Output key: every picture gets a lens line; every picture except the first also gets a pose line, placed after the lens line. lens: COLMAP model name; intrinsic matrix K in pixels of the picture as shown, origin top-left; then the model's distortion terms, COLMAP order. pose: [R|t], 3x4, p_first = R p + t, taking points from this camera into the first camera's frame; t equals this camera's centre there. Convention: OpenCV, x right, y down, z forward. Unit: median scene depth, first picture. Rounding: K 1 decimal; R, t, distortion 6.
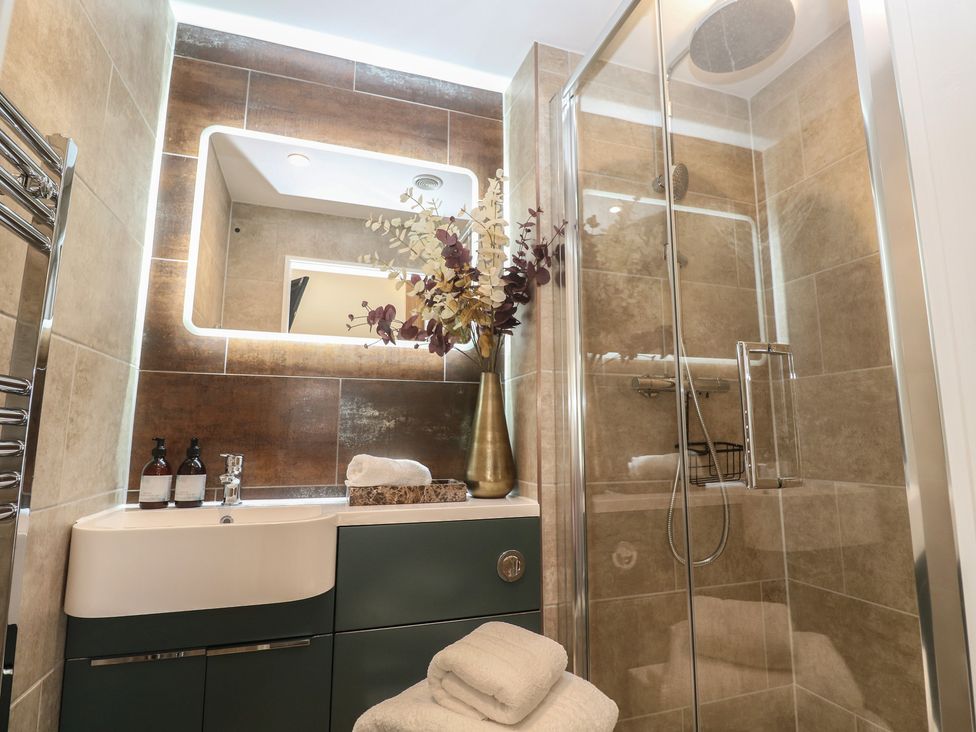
lens RADIAL K [[514.2, 0, 495.1], [0, 514.2, 359.8], [0, 0, 1]] dist [-0.008815, -0.000726]
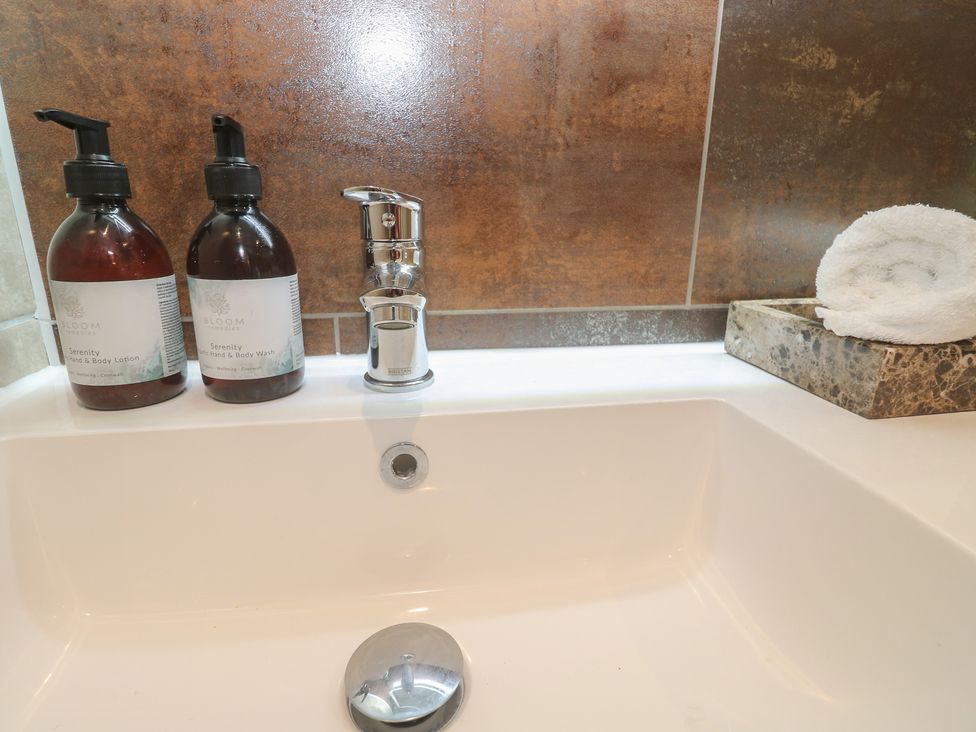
lens RADIAL K [[514.2, 0, 495.1], [0, 514.2, 359.8], [0, 0, 1]] dist [-0.008815, -0.000726]
pose [[0.987526, 0.057147, -0.146717, -0.409714], [0.010971, 0.904573, 0.426178, 0.148399], [0.157071, -0.422472, 0.892662, 0.739733]]
